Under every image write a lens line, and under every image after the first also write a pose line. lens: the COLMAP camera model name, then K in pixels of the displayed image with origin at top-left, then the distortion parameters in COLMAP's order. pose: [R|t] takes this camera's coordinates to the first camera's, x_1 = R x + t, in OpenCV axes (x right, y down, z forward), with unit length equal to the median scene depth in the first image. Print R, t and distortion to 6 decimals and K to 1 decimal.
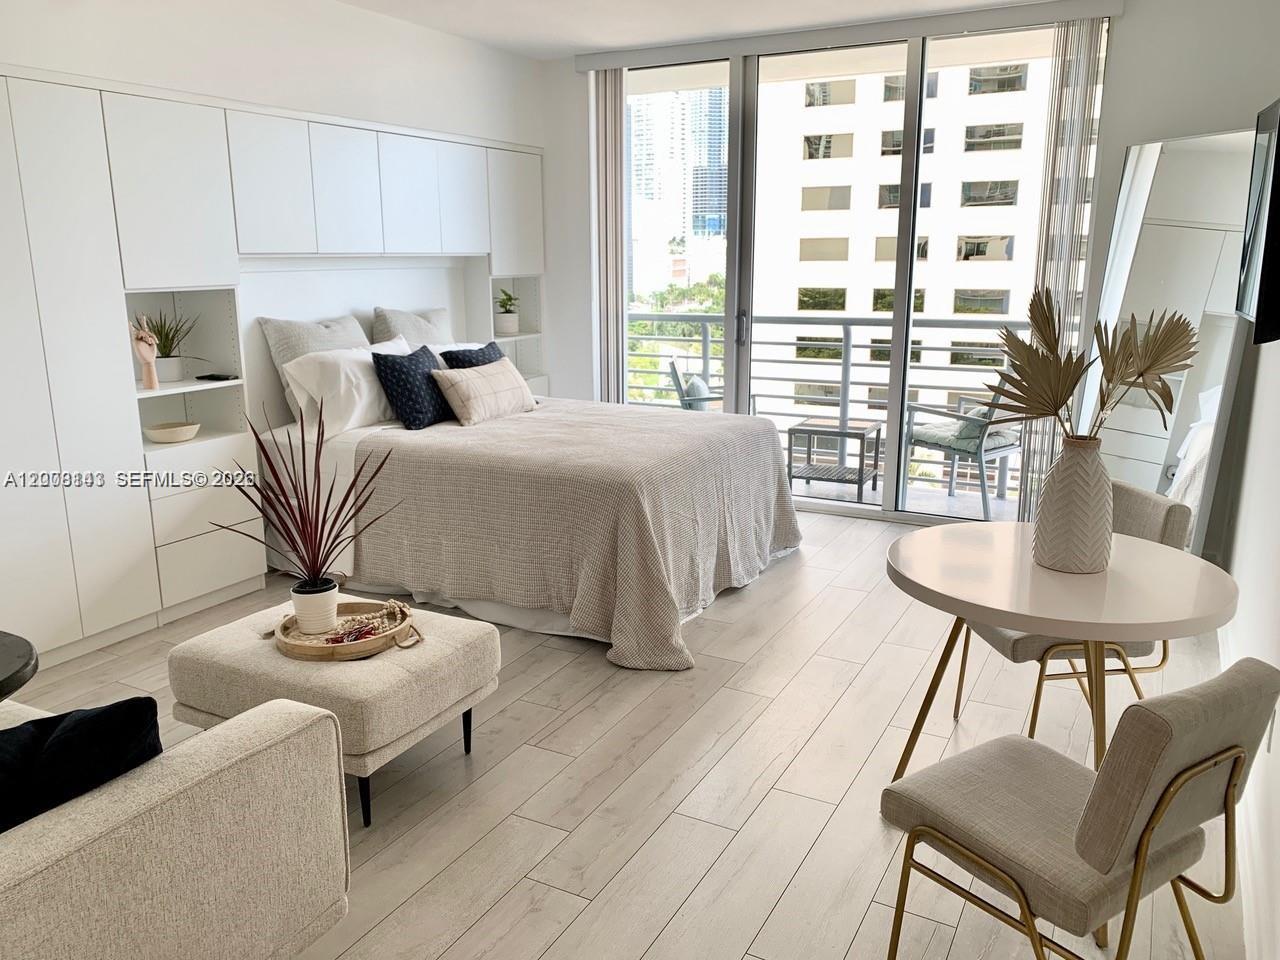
lens RADIAL K [[973.1, 0, 635.2], [0, 973.1, 473.8], [0, 0, 1]] dist [0.045661, -0.052986]
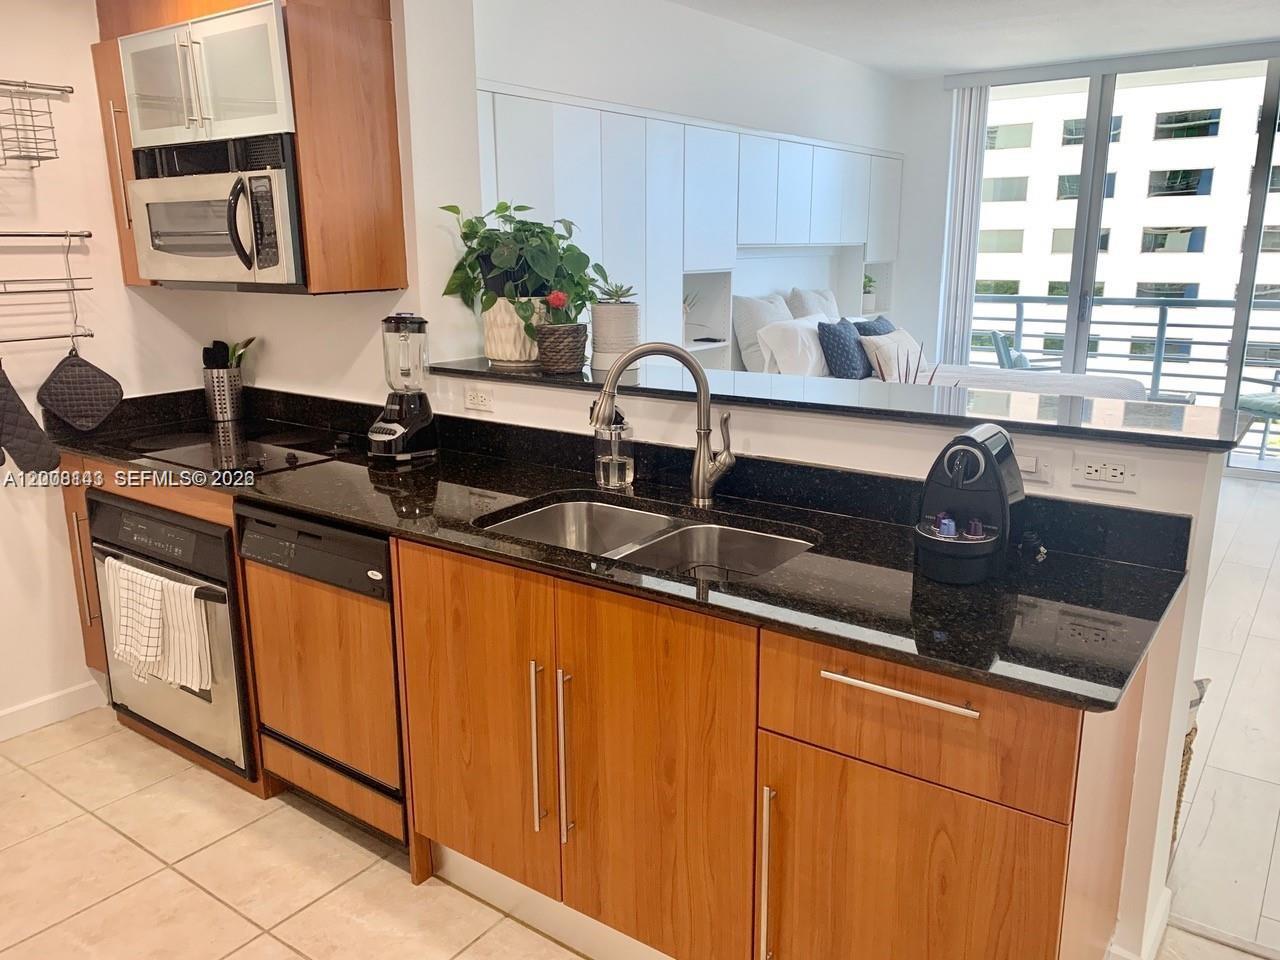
lens RADIAL K [[973.1, 0, 637.2], [0, 973.1, 476.0], [0, 0, 1]] dist [0.045661, -0.052986]
pose [[0.990809, 0.030804, -0.131714, -0.323171], [-0.029623, 0.999501, 0.010921, 0.068213], [0.131985, -0.006919, 0.991228, -0.285009]]
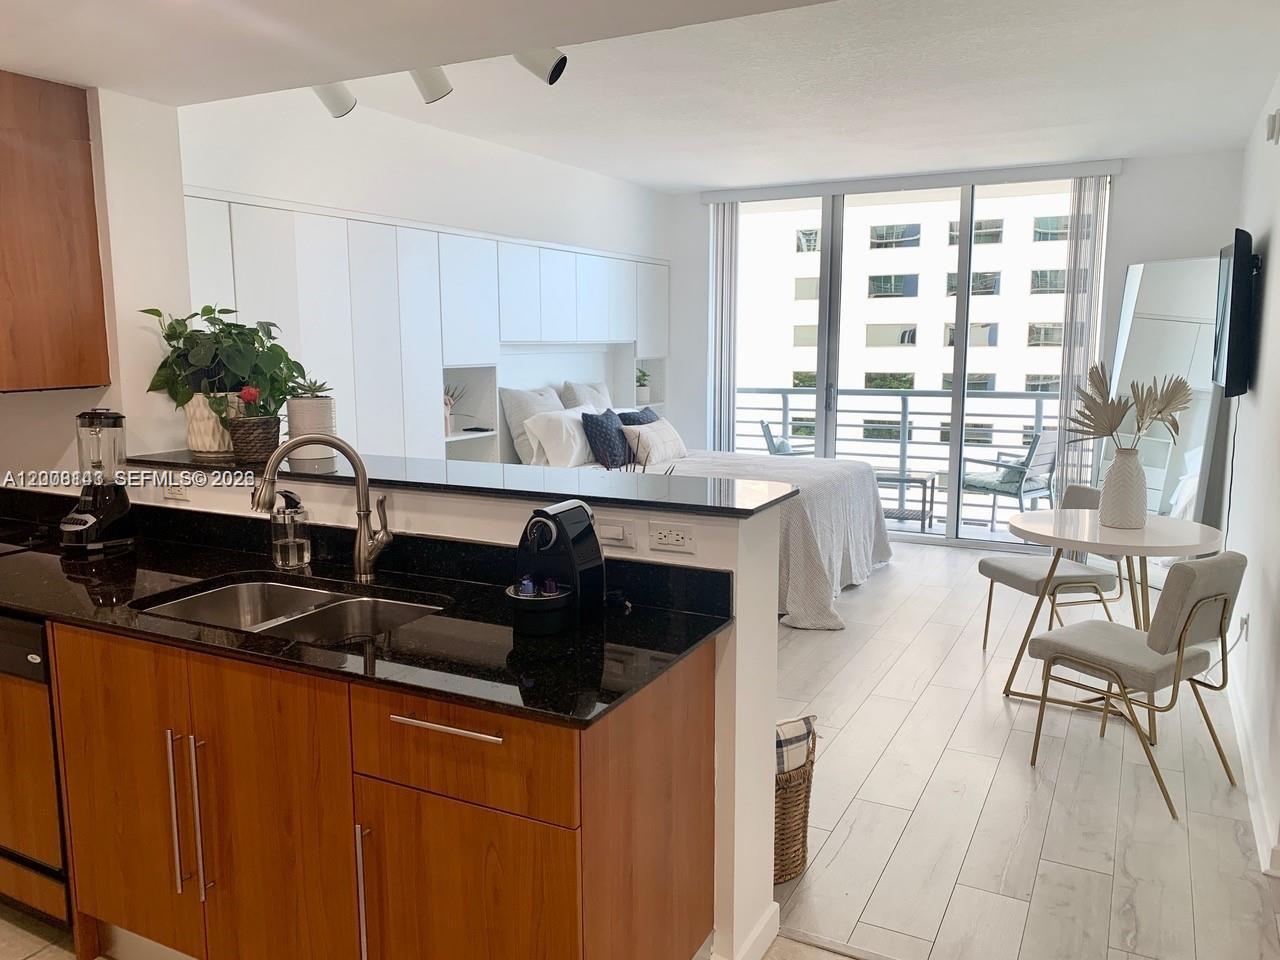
lens RADIAL K [[973.1, 0, 633.3], [0, 973.1, 477.4], [0, 0, 1]] dist [0.045661, -0.052986]
pose [[0.999911, -0.000078, 0.013361, -0.211226], [0.001161, 0.996708, -0.081061, 0.074749], [-0.013311, 0.081069, 0.996620, -0.340144]]
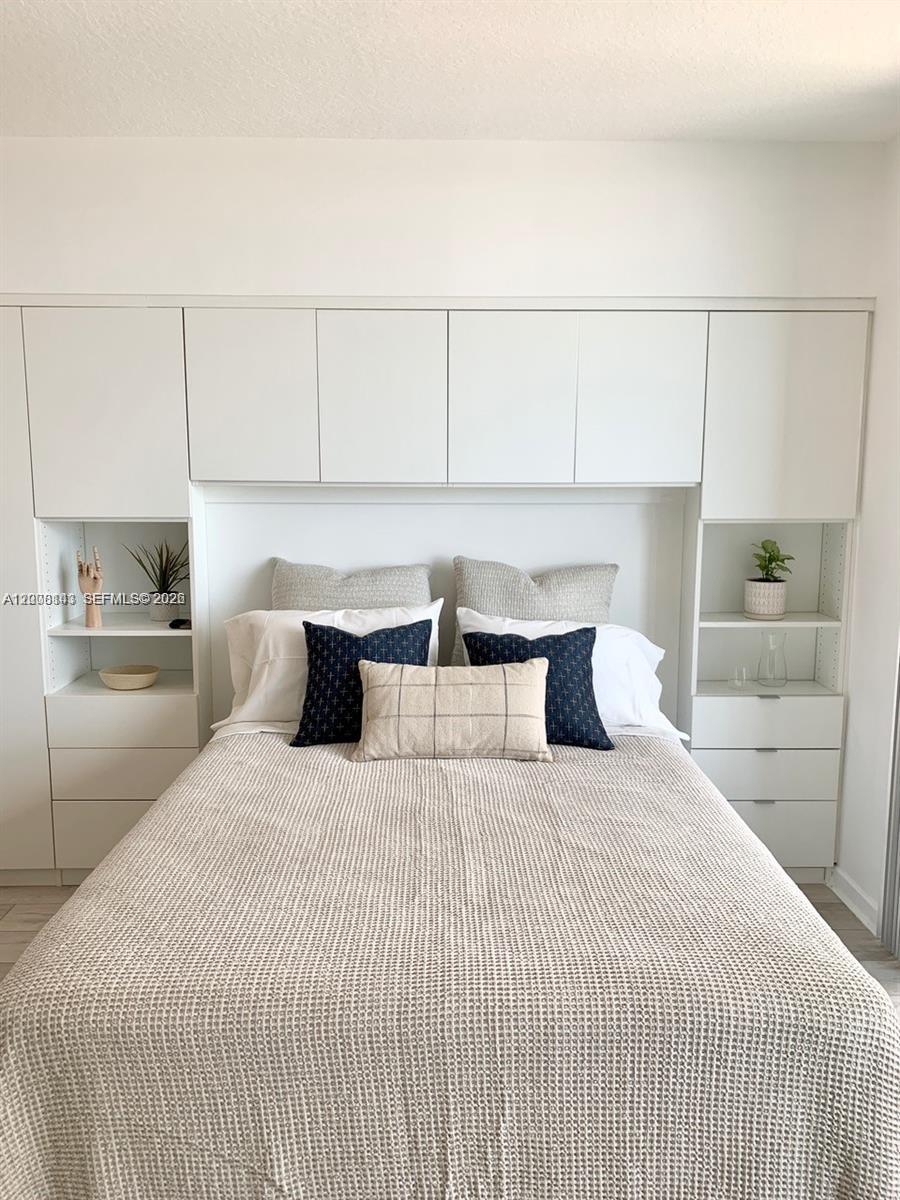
lens RADIAL K [[912.3, 0, 450.4], [0, 912.3, 592.5], [0, 0, 1]] dist [0.045661, -0.052986]
pose [[0.488601, 0.123038, -0.863788, 0.339515], [-0.198937, 0.979640, 0.027012, -0.178866], [0.849525, 0.158641, 0.503130, 0.739822]]
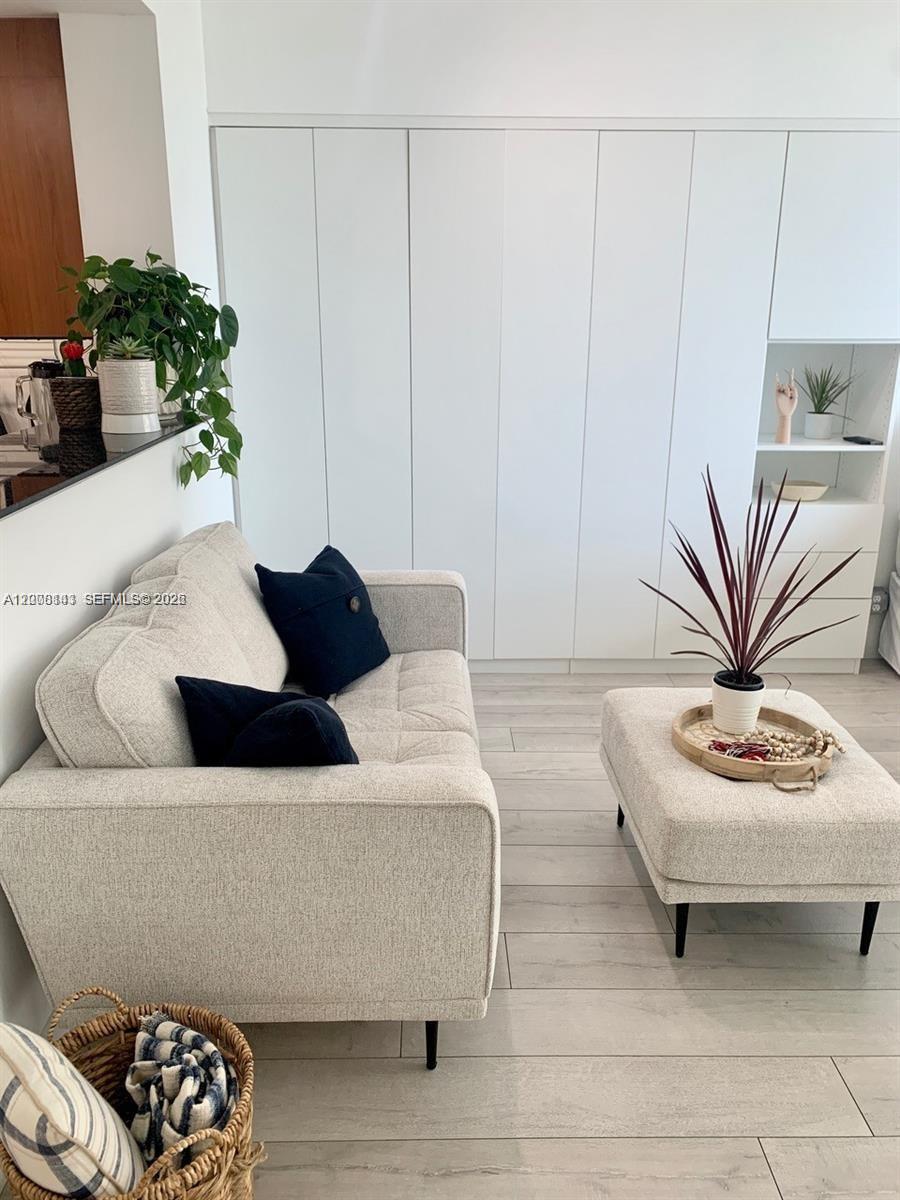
lens RADIAL K [[912.3, 0, 452.3], [0, 912.3, 589.1], [0, 0, 1]] dist [0.045661, -0.052986]
pose [[0.494187, 0.257536, -0.830334, 0.130685], [-0.201953, 0.962994, 0.178486, -0.037419], [0.845573, 0.079483, 0.527909, 0.209628]]
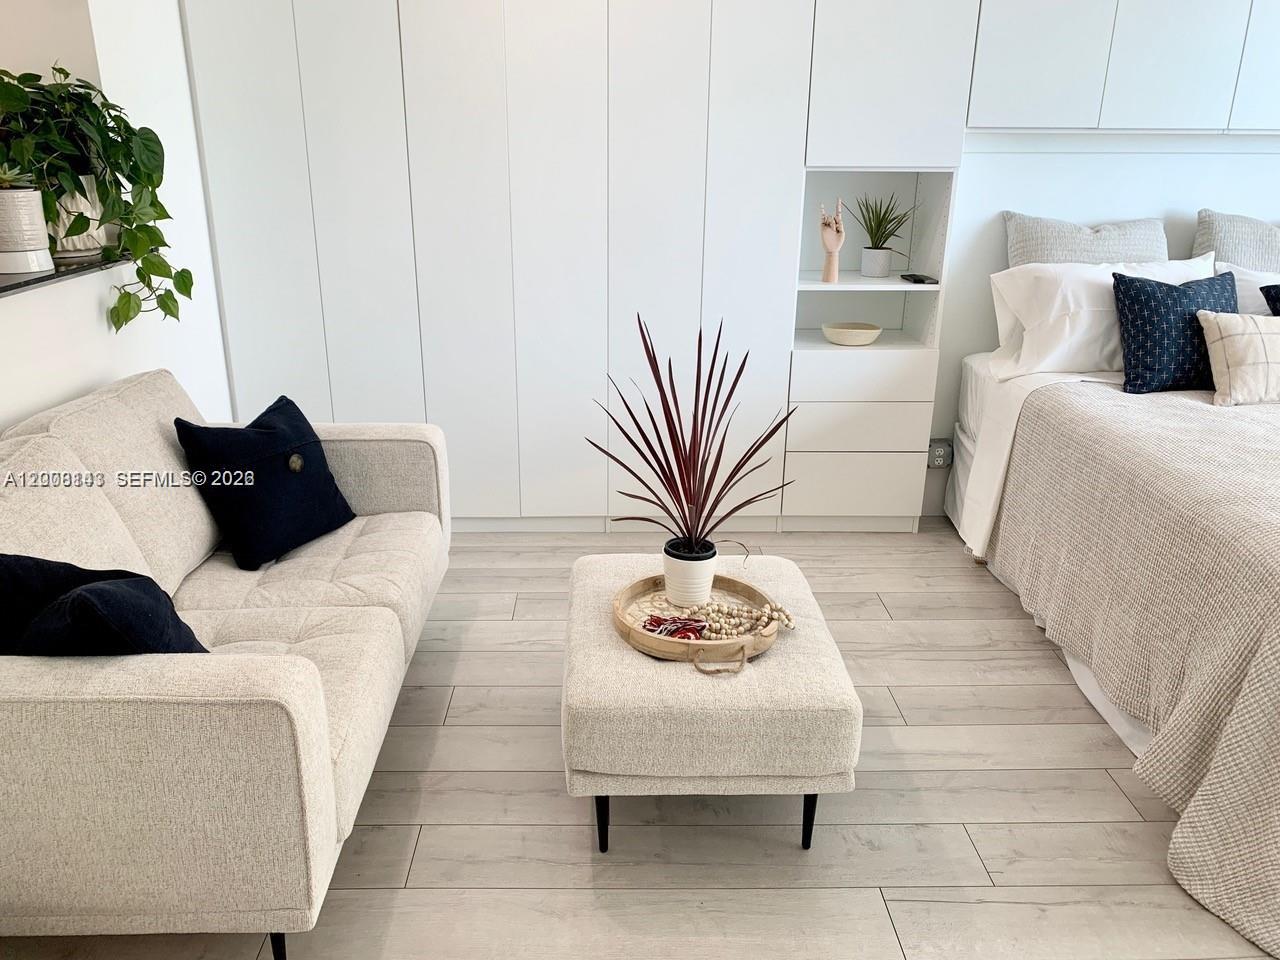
lens RADIAL K [[973.1, 0, 629.0], [0, 973.1, 470.1], [0, 0, 1]] dist [0.045661, -0.052986]
pose [[0.495809, 0.293321, -0.817396, 0.175280], [-0.204142, 0.954224, 0.218594, -0.069582], [0.844097, 0.058484, 0.532991, 0.326646]]
